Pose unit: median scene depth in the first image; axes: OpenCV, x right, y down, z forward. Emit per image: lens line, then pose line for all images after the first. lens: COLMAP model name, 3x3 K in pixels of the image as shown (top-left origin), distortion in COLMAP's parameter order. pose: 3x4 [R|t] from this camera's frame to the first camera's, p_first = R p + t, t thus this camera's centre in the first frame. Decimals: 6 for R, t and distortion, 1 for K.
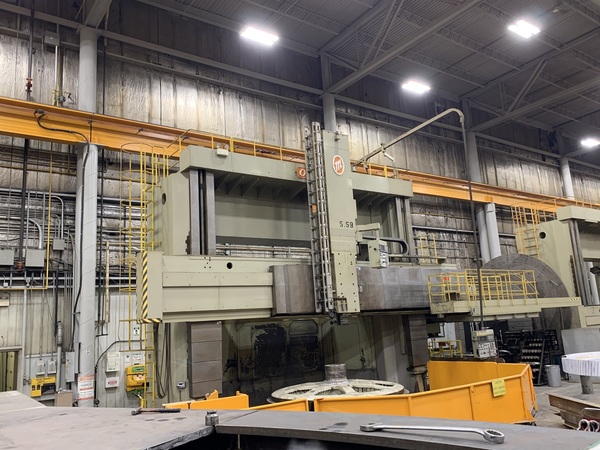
lens RADIAL K [[512.3, 0, 300.0], [0, 512.3, 225.0], [0, 0, 1]] dist [0.042810, -0.007205]
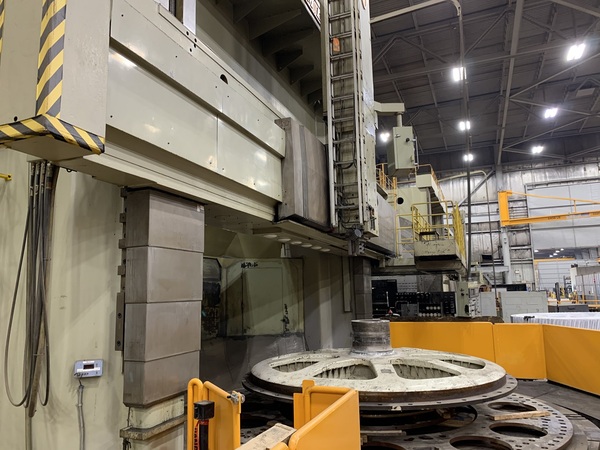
lens RADIAL K [[452.9, 0, 290.6], [0, 452.9, 228.2], [0, 0, 1]] dist [0.042097, -0.005645]
pose [[0.847770, 0.118627, 0.516927, -0.235929], [-0.132520, 0.991129, -0.010114, 0.169523], [-0.513541, -0.059929, 0.855970, 0.564951]]
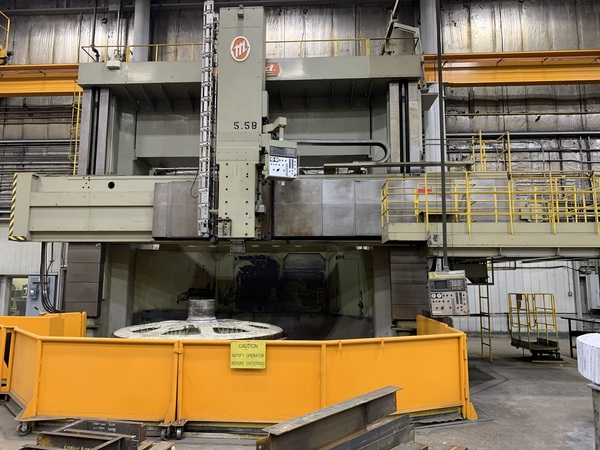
lens RADIAL K [[452.9, 0, 290.6], [0, 452.9, 228.2], [0, 0, 1]] dist [0.042097, -0.005645]
pose [[0.770213, -0.007333, -0.637744, 0.559821], [0.070073, 0.994853, 0.073189, 0.104095], [0.633925, -0.101060, 0.766763, 0.489830]]
